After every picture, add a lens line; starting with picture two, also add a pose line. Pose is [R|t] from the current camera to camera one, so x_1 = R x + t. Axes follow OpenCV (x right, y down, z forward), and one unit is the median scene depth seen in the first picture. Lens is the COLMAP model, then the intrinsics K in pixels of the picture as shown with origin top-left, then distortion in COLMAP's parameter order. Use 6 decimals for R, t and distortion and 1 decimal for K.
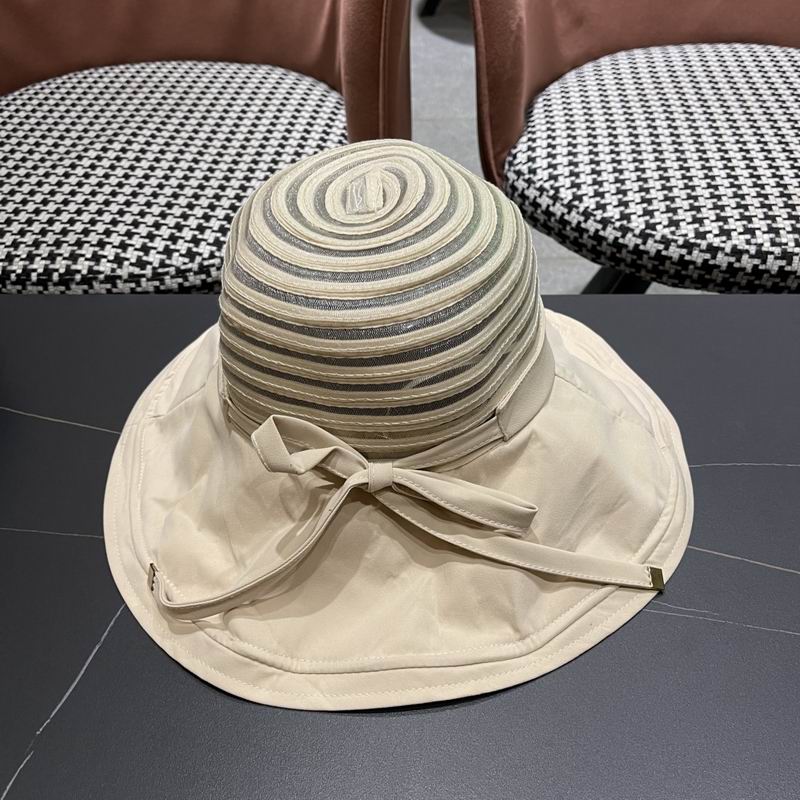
lens RADIAL K [[818.4, 0, 406.2], [0, 818.4, 414.7], [0, 0, 1]] dist [0.015365, 0.000000]
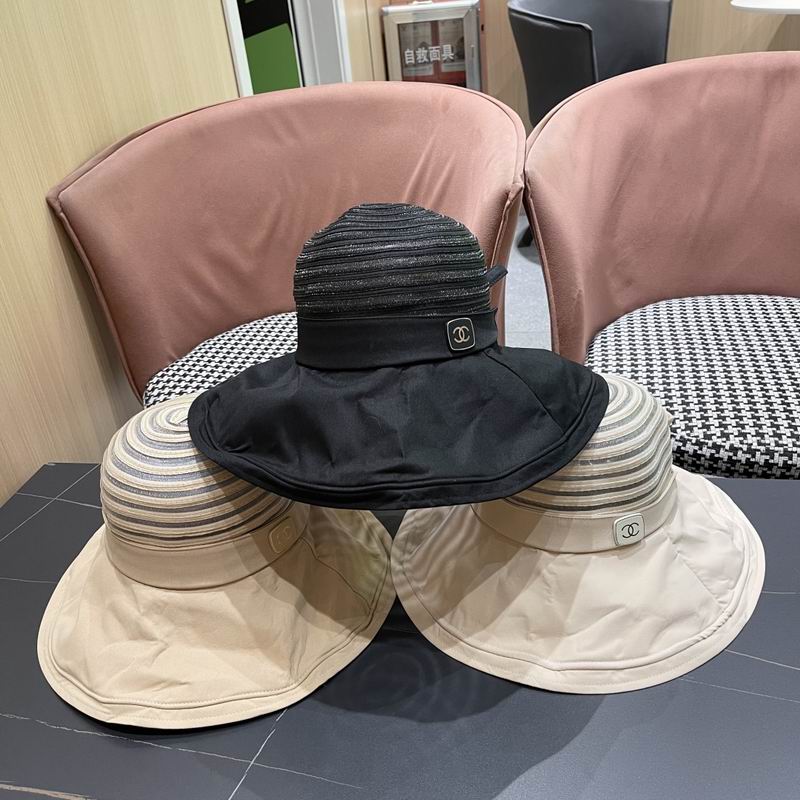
lens RADIAL K [[818.4, 0, 399.4], [0, 818.4, 404.2], [0, 0, 1]] dist [0.015365, 0.000000]
pose [[0.991318, 0.012230, -0.130915, 0.012102], [-0.042074, 0.972818, -0.227716, 0.068599], [0.124571, 0.231247, 0.964887, -0.425609]]
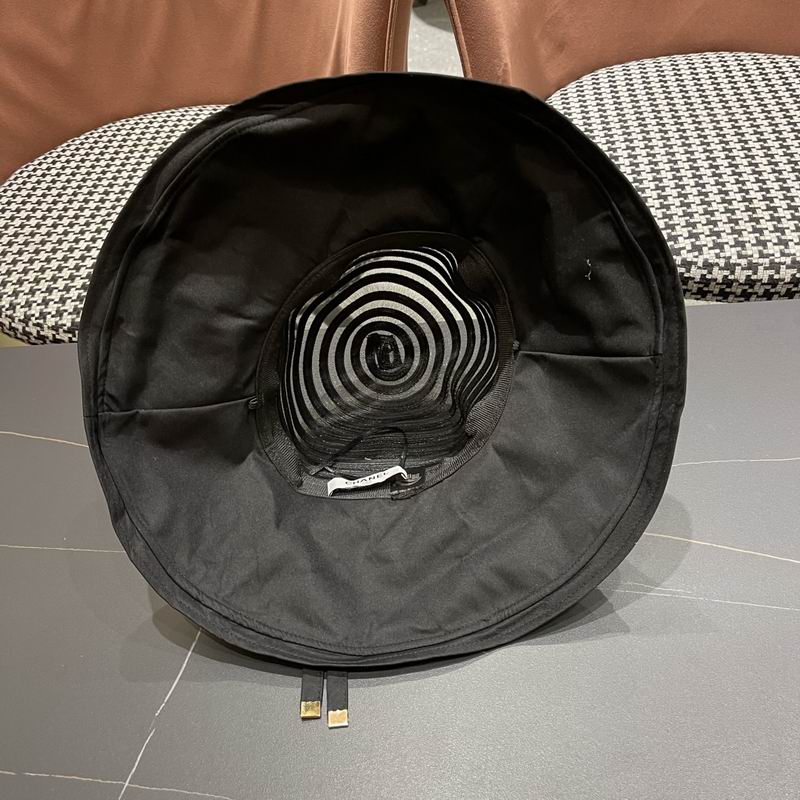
lens RADIAL K [[818.4, 0, 394.3], [0, 818.4, 401.5], [0, 0, 1]] dist [0.015365, 0.000000]
pose [[0.997430, -0.061926, -0.036039, -0.000548], [0.062816, 0.997734, 0.024112, -0.059626], [0.034464, -0.026314, 0.999059, -0.140011]]
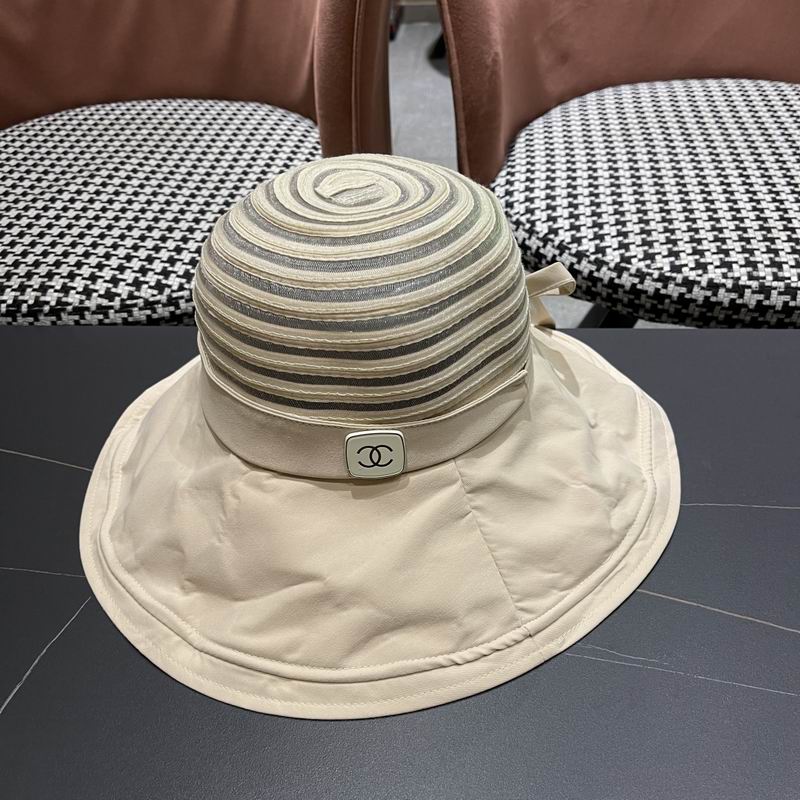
lens RADIAL K [[818.4, 0, 399.5], [0, 818.4, 414.2], [0, 0, 1]] dist [0.015365, 0.000000]
pose [[0.999364, 0.008877, -0.034543, 0.060761], [-0.010455, 0.998897, -0.045770, 0.002000], [0.034098, 0.046102, 0.998355, 0.021596]]
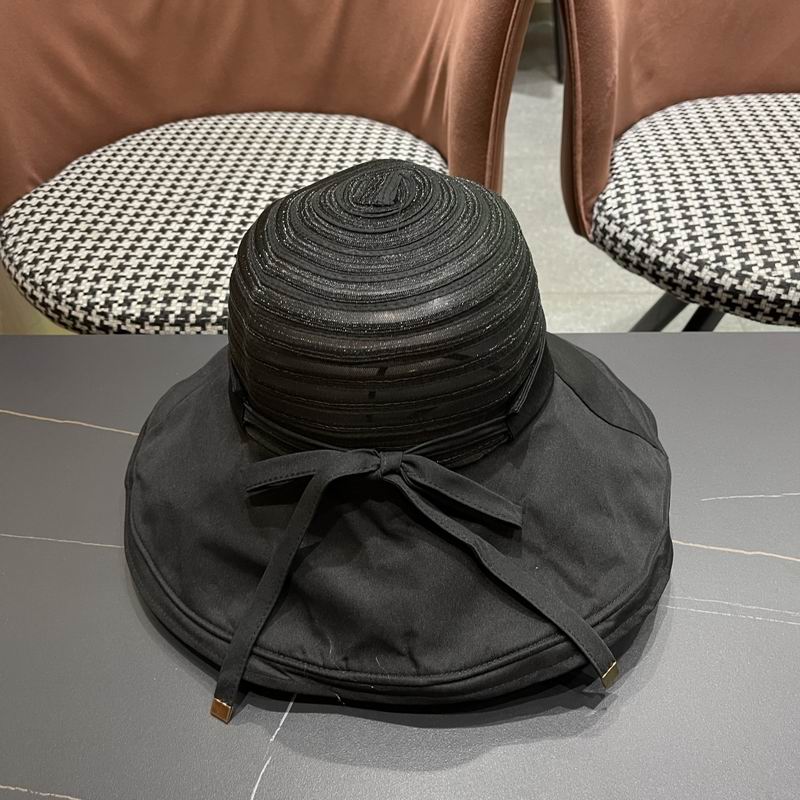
lens RADIAL K [[818.4, 0, 393.4], [0, 818.4, 414.3], [0, 0, 1]] dist [0.015365, 0.000000]
pose [[0.999983, -0.005293, 0.002255, -0.157601], [0.005373, 0.999300, -0.037032, -0.001996], [-0.002057, 0.037043, 0.999312, -0.057270]]
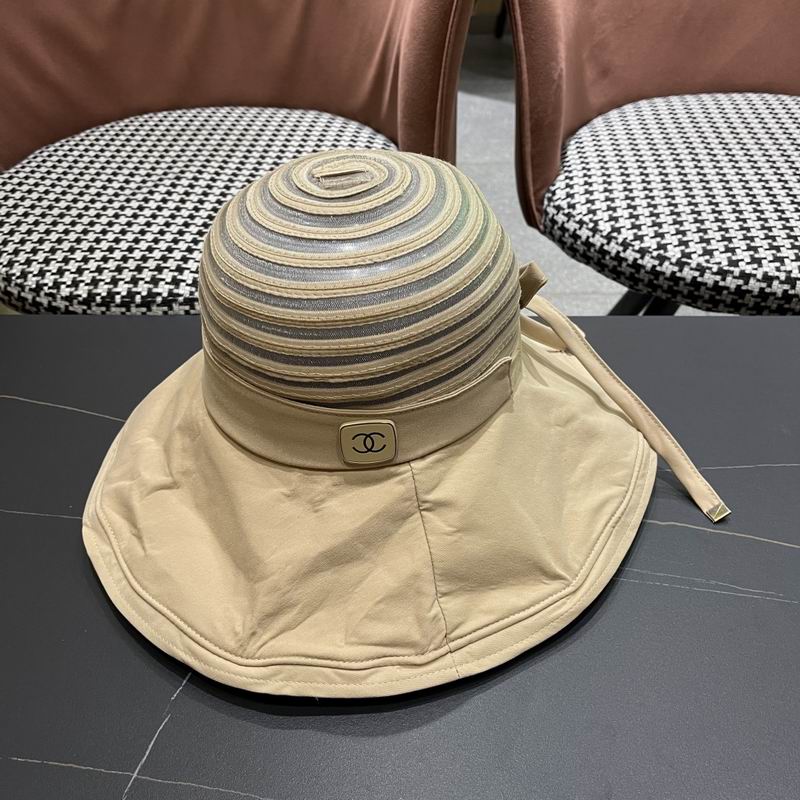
lens RADIAL K [[818.4, 0, 399.5], [0, 818.4, 403.8], [0, 0, 1]] dist [0.015365, 0.000000]
pose [[0.999969, 0.002702, 0.007376, -0.085020], [-0.002219, 0.997905, -0.064657, 0.035861], [-0.007535, 0.064639, 0.997880, -0.065154]]
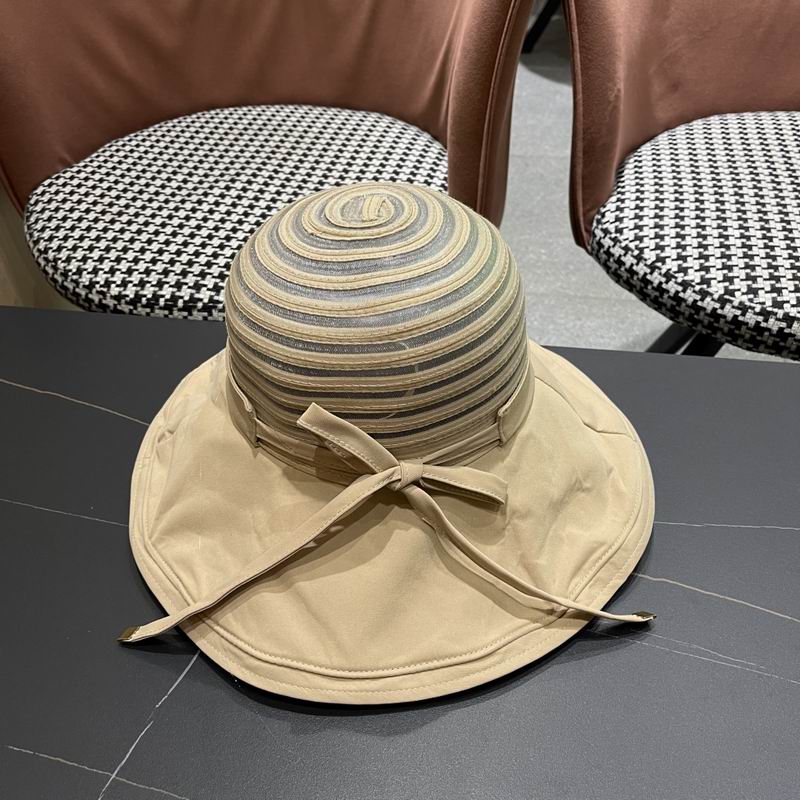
lens RADIAL K [[818.4, 0, 395.3], [0, 818.4, 412.5], [0, 0, 1]] dist [0.015365, 0.000000]
pose [[0.992713, 0.078685, -0.091261, -0.019436], [-0.080638, 0.996583, -0.017907, -0.020934], [0.089540, 0.025135, 0.995666, -0.081816]]
